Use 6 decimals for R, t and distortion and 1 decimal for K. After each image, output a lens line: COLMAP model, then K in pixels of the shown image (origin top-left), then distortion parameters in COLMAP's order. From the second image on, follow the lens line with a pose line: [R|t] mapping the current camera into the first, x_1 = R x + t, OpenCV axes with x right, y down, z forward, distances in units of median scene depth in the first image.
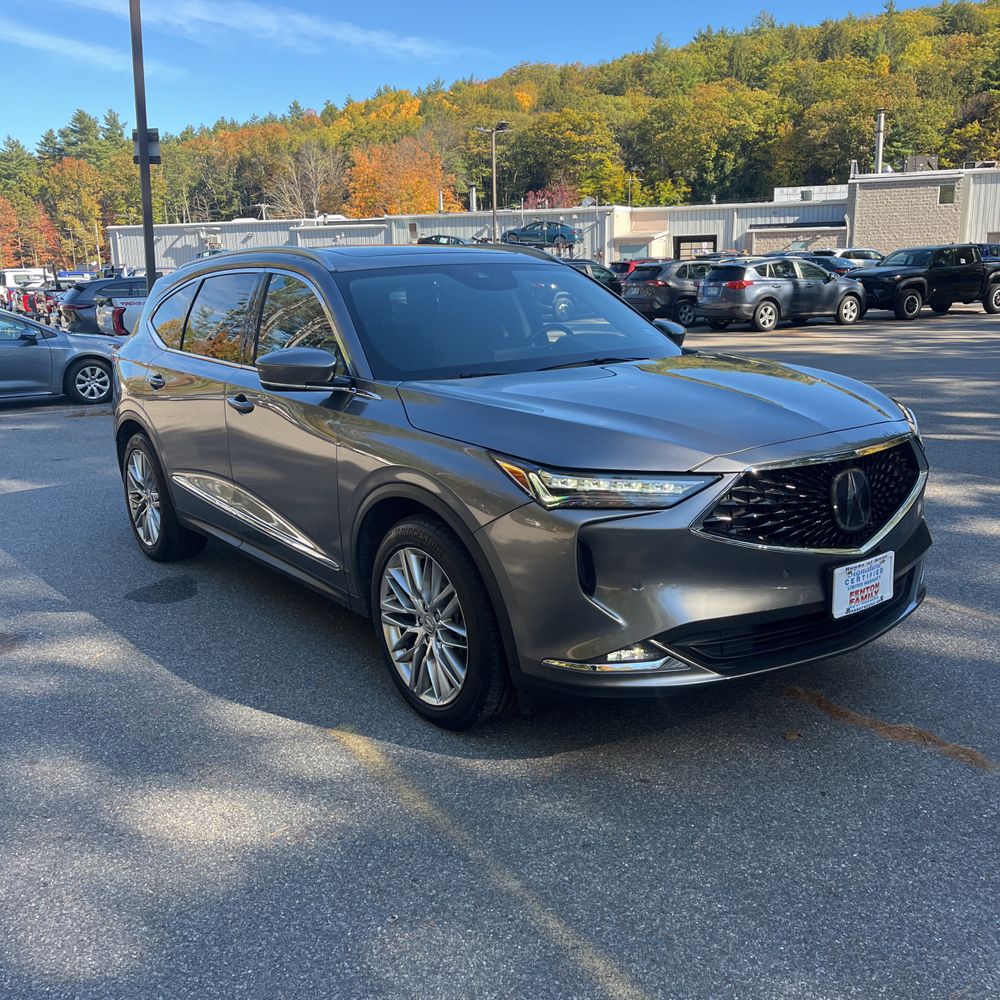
lens RADIAL K [[1029.1, 0, 517.0], [0, 1029.1, 475.2], [0, 0, 1]] dist [0.018308, 0.001894]
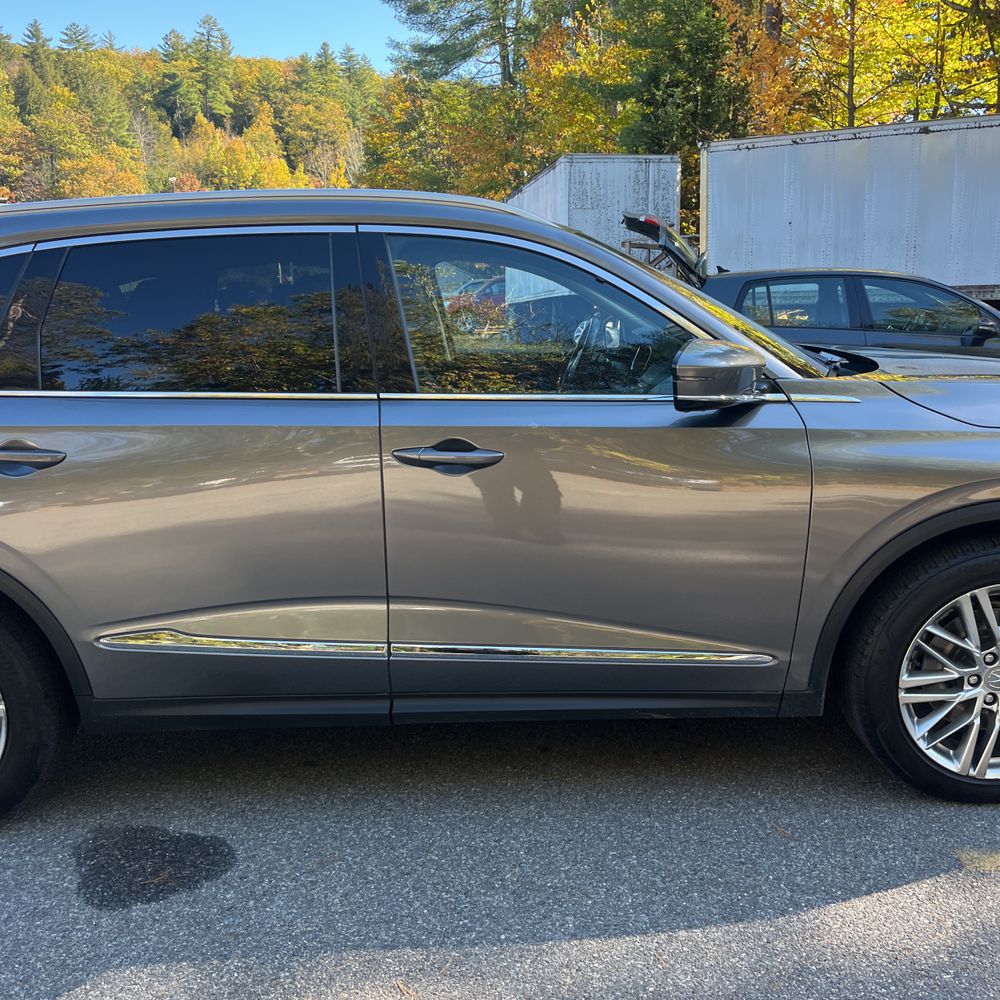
lens RADIAL K [[1003.9, 0, 507.4], [0, 1003.9, 501.8], [0, 0, 1]] dist [0.043142, -0.054105]
pose [[0.590866, -0.156164, 0.791511, -0.040965], [0.165167, 0.983722, 0.070789, -0.004623], [-0.789682, 0.088905, 0.607041, 0.037807]]
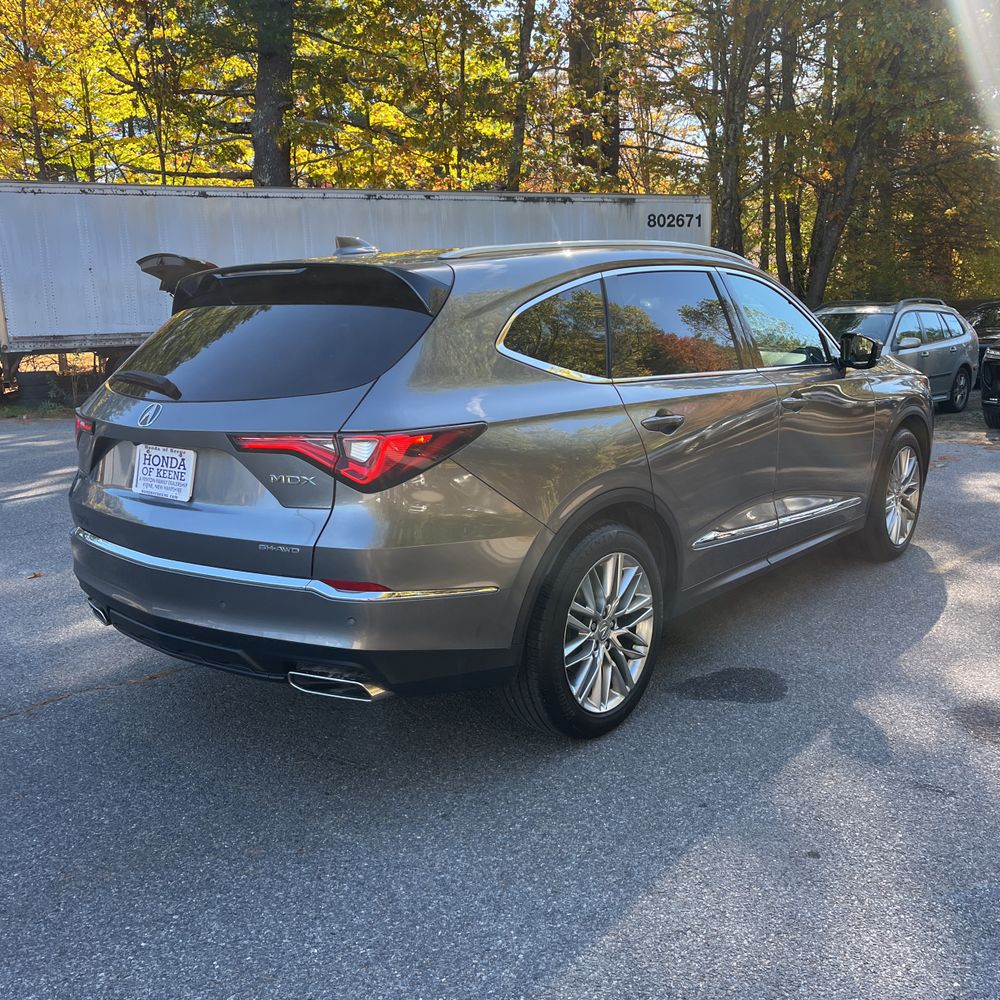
lens RADIAL K [[1046.3, 0, 500.0], [0, 1046.3, 500.0], [0, 0, 1]] dist [0.020516, -0.017787]
pose [[-0.257700, -0.134748, 0.956783, -0.069010], [0.219987, 0.956039, 0.193895, -0.013997], [-0.940849, 0.260447, -0.216728, 0.089239]]
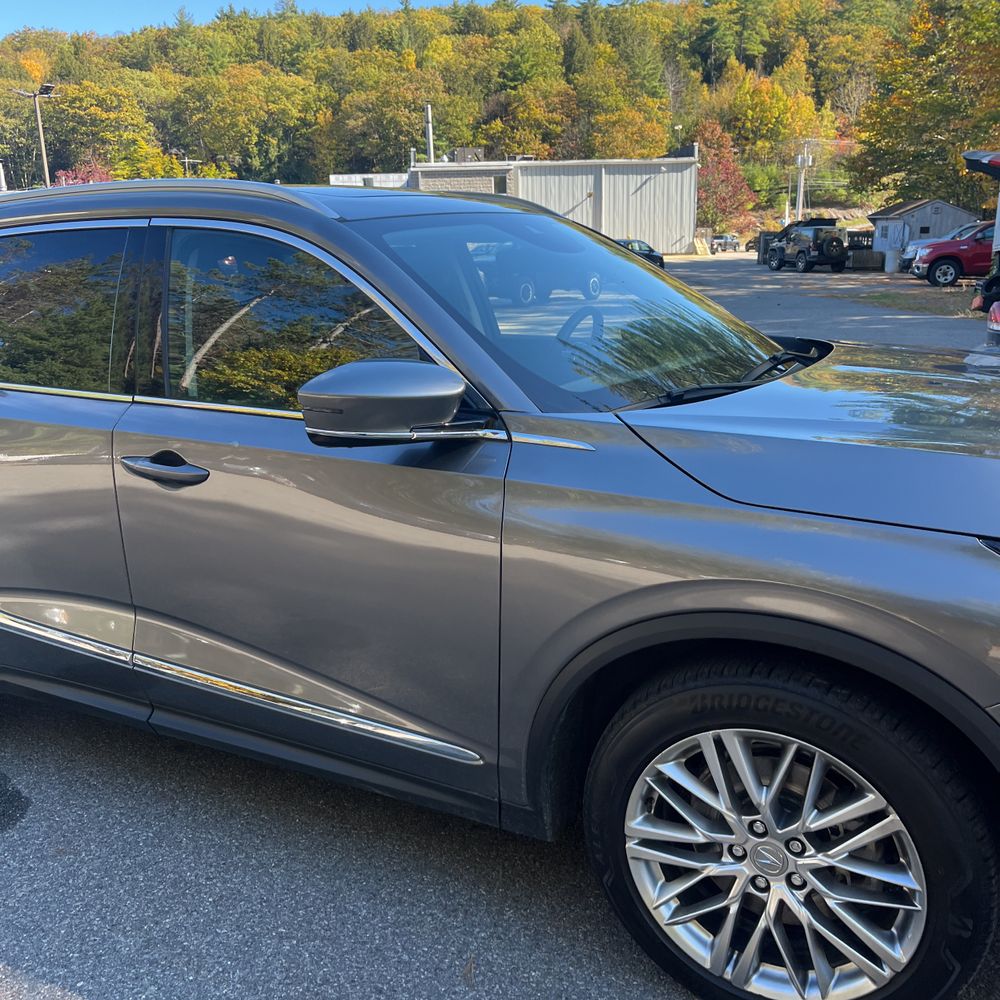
lens RADIAL K [[1003.9, 0, 507.4], [0, 1003.9, 501.8], [0, 0, 1]] dist [0.043142, -0.054105]
pose [[0.907368, -0.107082, 0.406468, -0.018719], [0.091394, 0.994131, 0.057879, -0.003921], [-0.410280, -0.015369, 0.911830, 0.026505]]
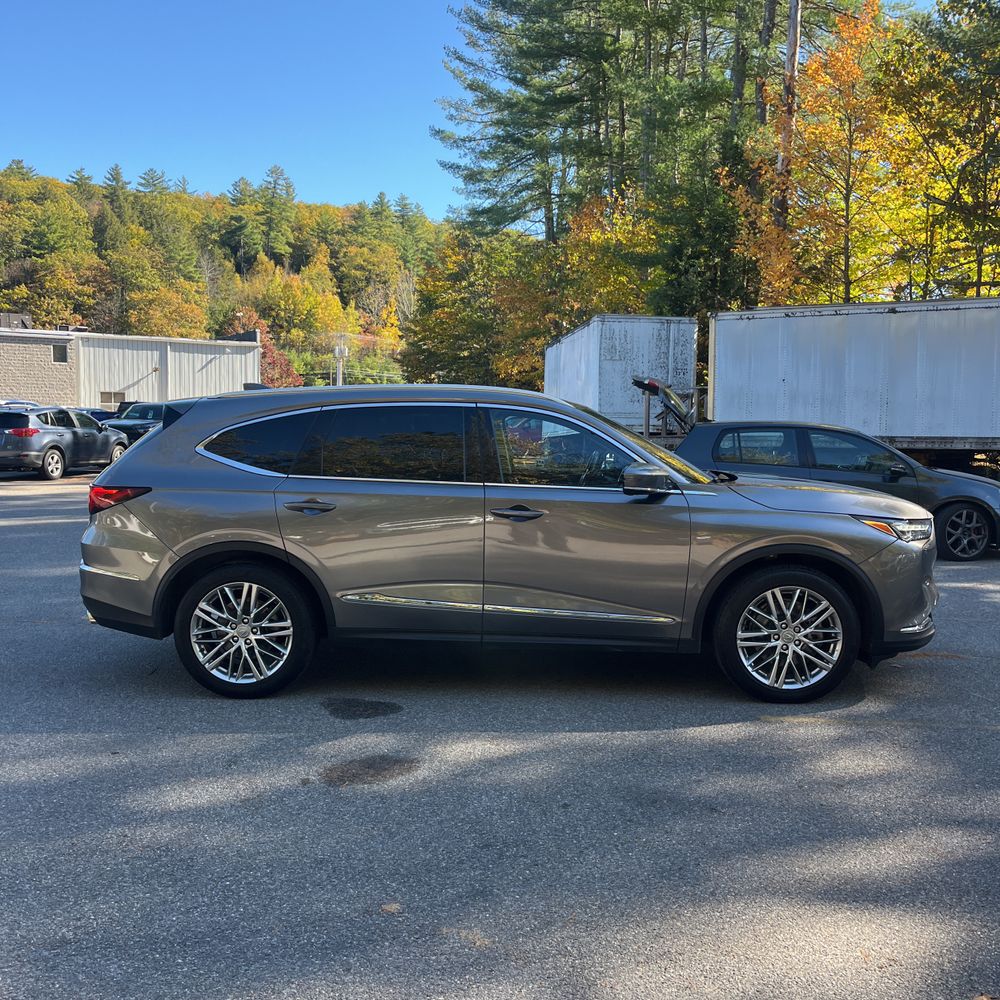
lens RADIAL K [[1029.1, 0, 517.0], [0, 1029.1, 475.2], [0, 0, 1]] dist [0.018308, 0.001894]
pose [[0.611193, -0.010436, 0.791412, -0.071732], [0.128747, 0.987906, -0.086403, -0.000508], [-0.780940, 0.154701, 0.605145, 0.015978]]
